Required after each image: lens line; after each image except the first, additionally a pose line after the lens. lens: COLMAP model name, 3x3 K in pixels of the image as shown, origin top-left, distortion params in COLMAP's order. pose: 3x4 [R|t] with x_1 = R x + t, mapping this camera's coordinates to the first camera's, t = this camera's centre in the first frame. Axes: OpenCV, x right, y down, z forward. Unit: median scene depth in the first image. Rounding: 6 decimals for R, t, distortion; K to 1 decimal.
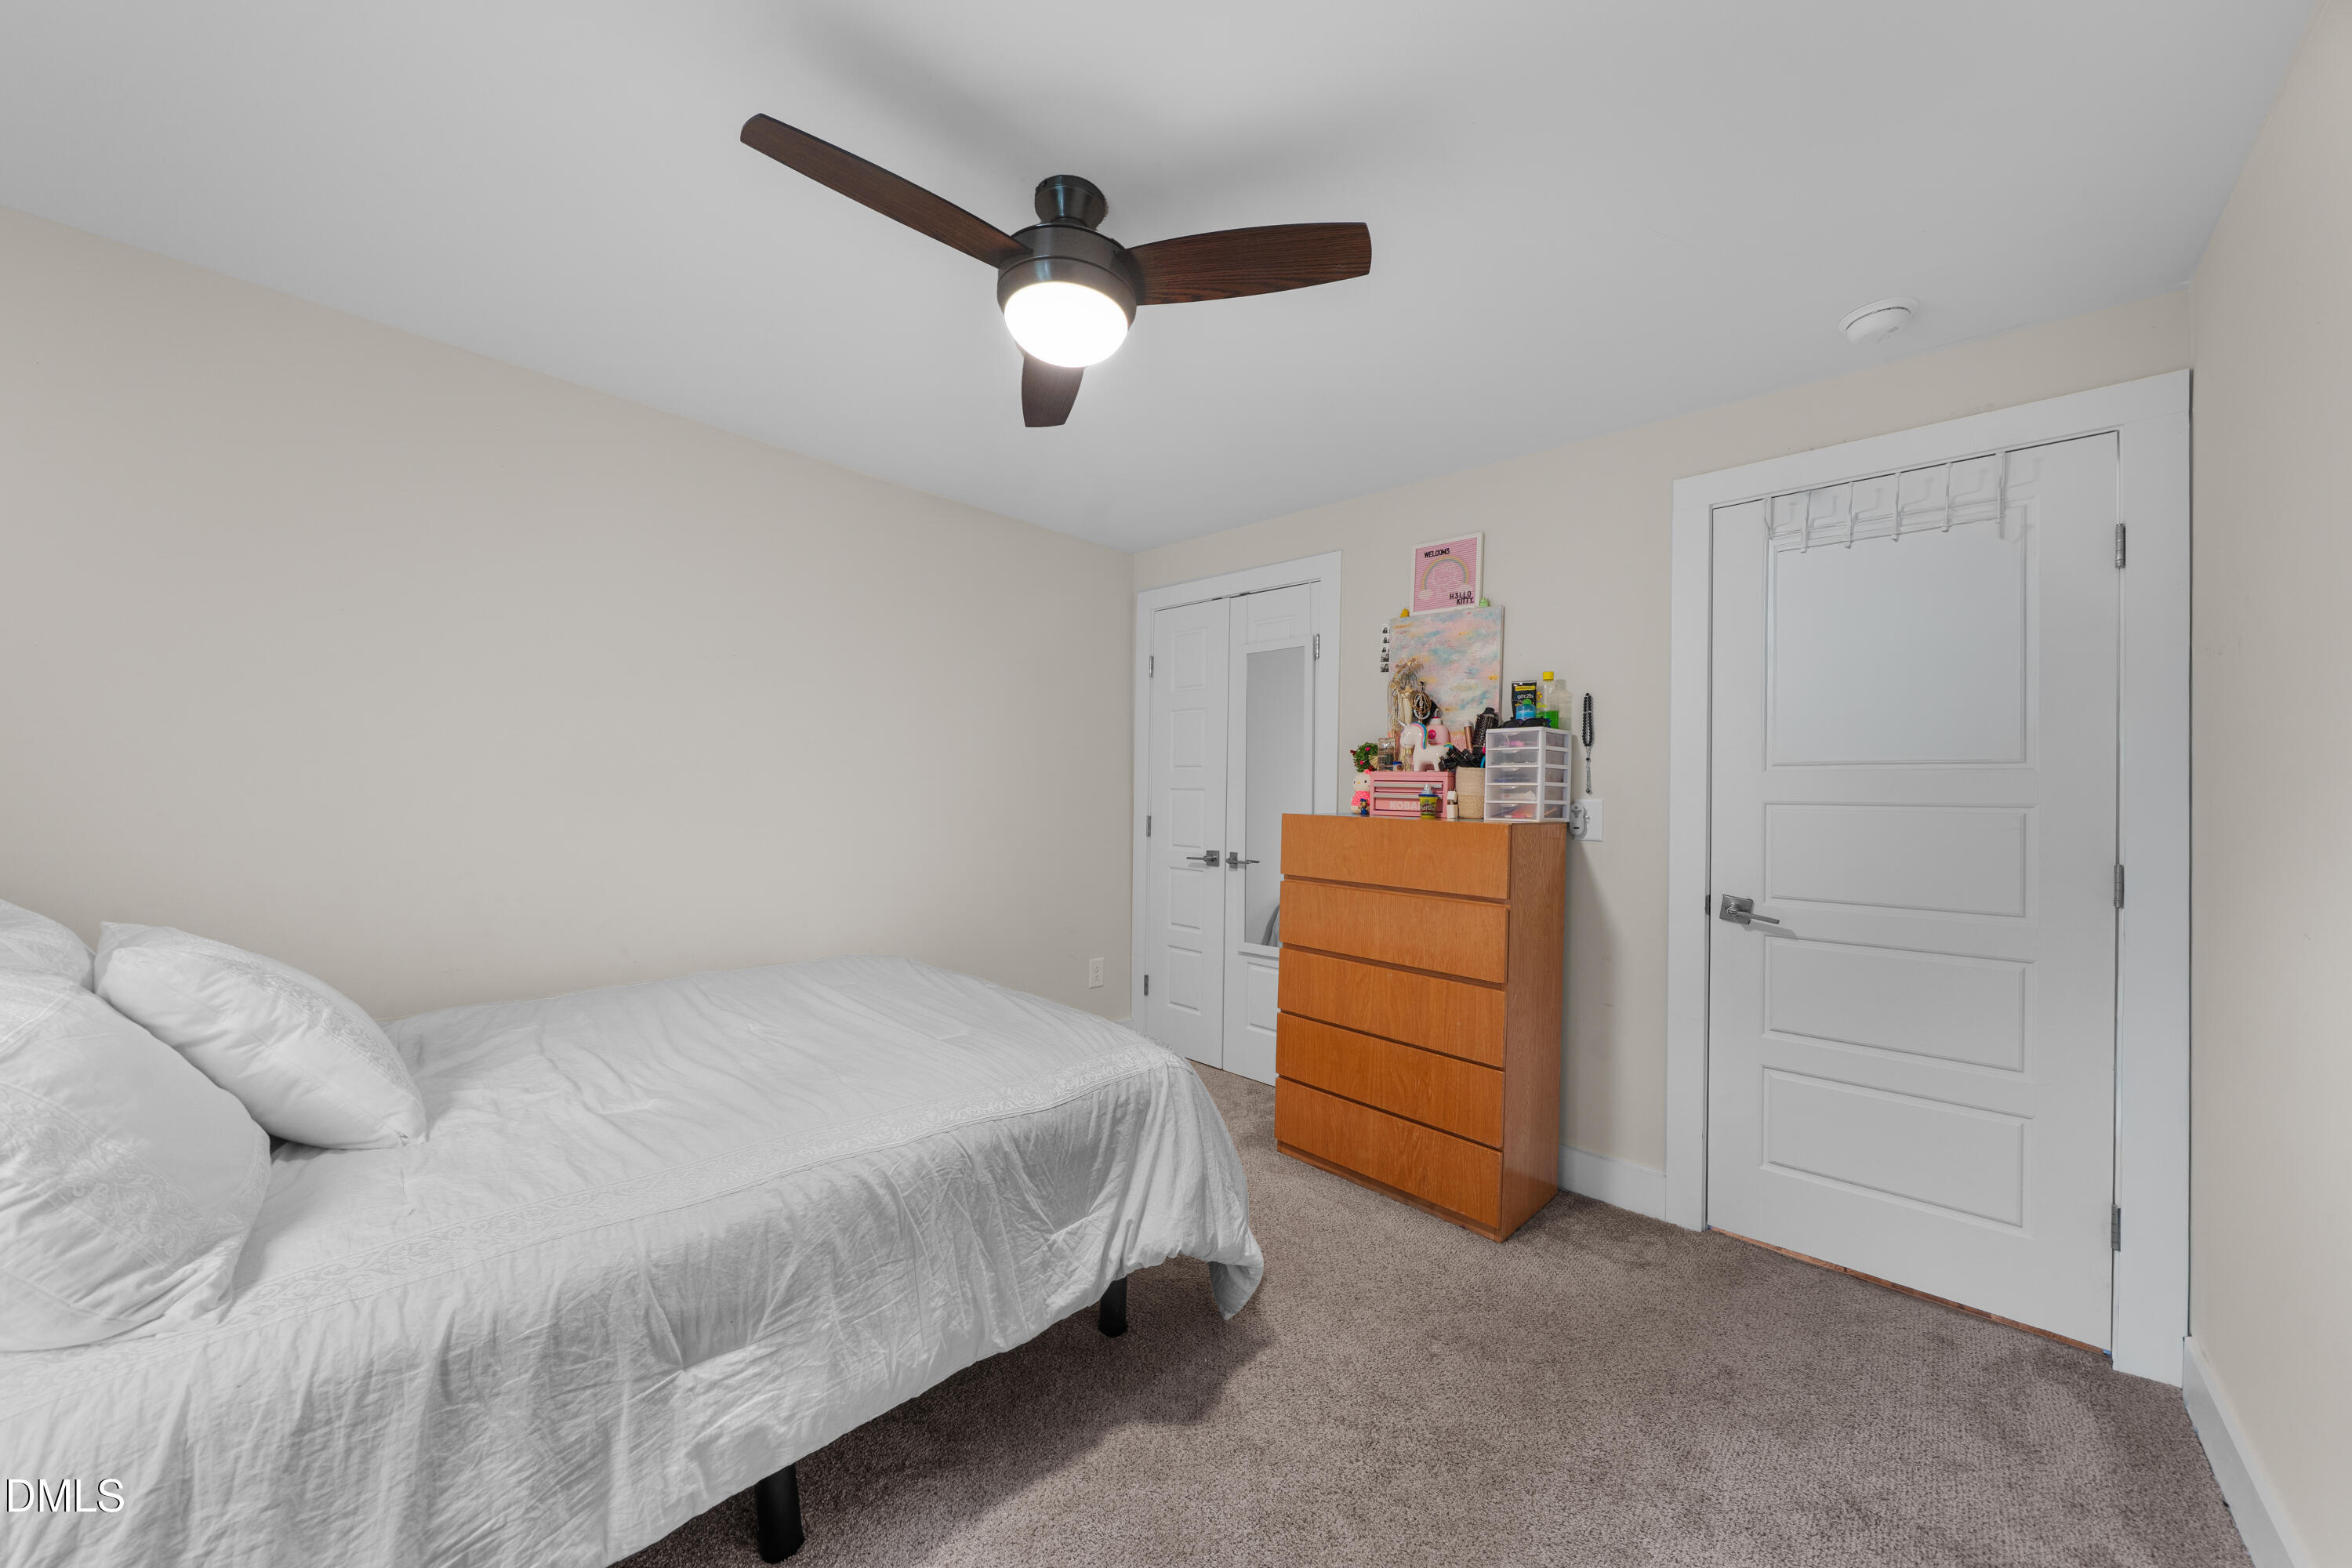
lens RADIAL K [[806.7, 0, 1173.2], [0, 806.7, 798.8], [0, 0, 1]] dist [-0.006776, 0.000099]
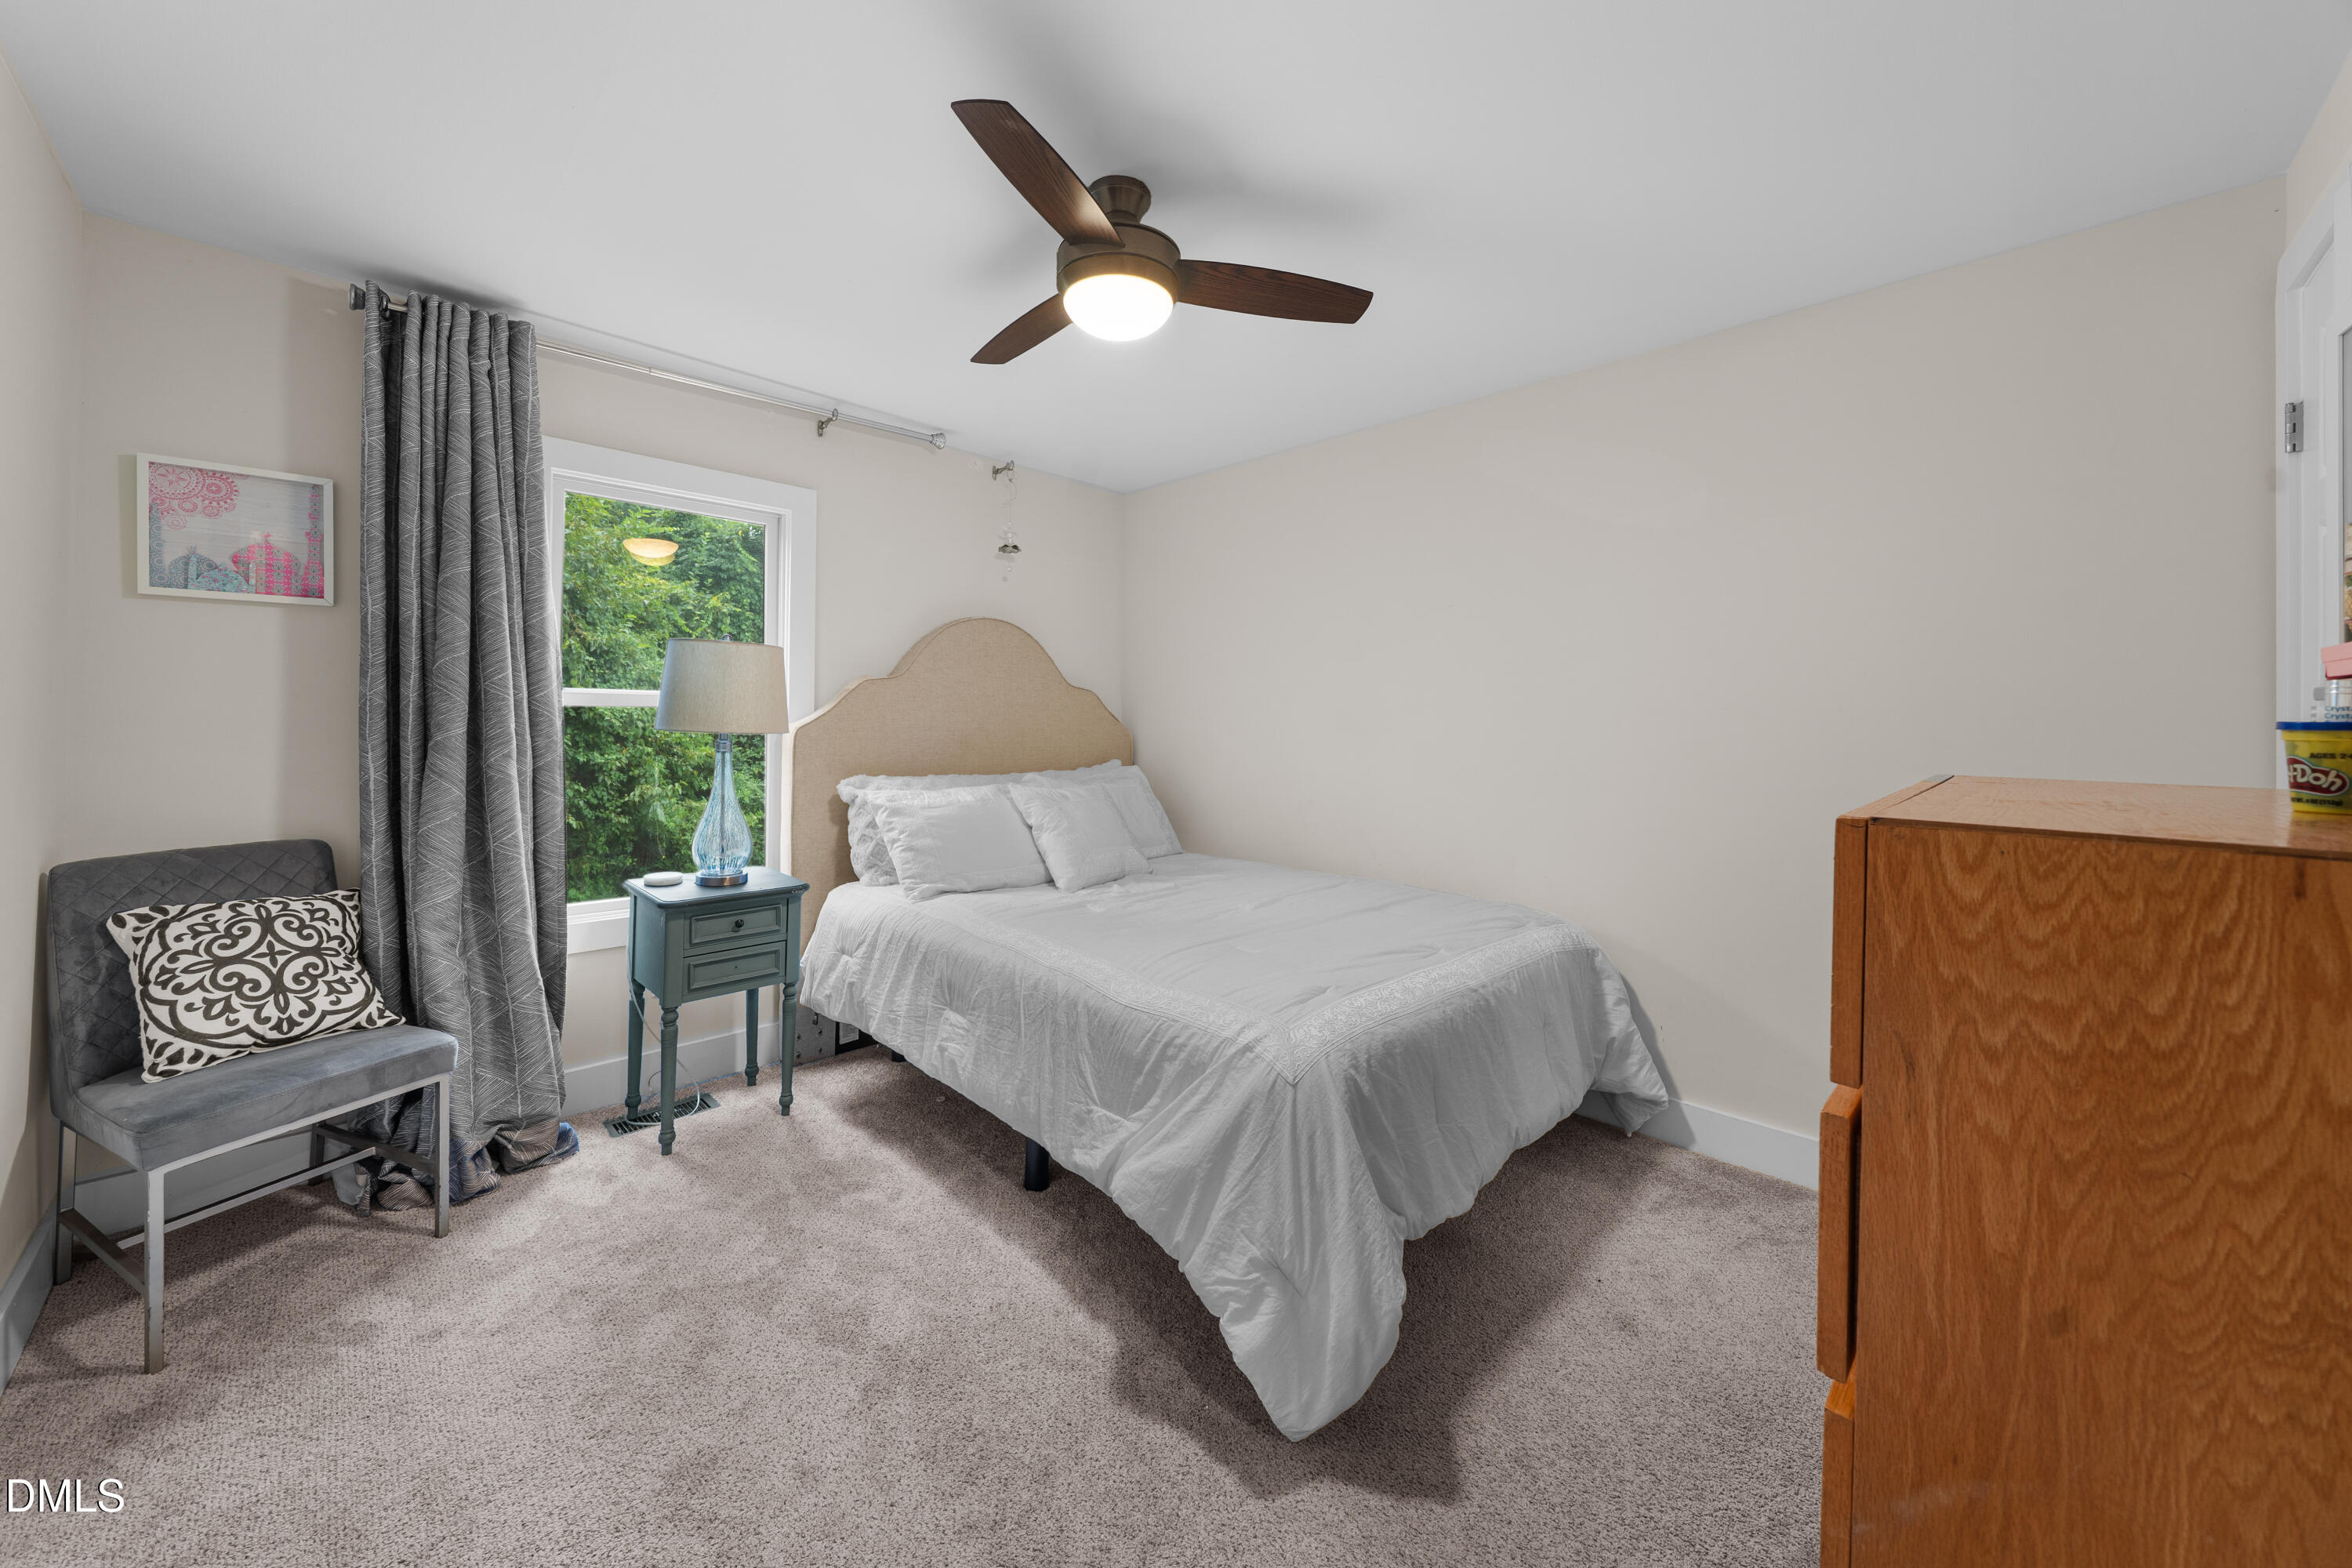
lens RADIAL K [[829.7, 0, 1175.5], [0, 829.7, 750.8], [0, 0, 1]] dist [-0.005250, -0.000115]
pose [[-0.033647, 0.015310, -0.999316, 1.120020], [-0.008421, 0.999843, 0.015602, 0.020184], [0.999398, 0.008940, -0.033513, 1.267860]]
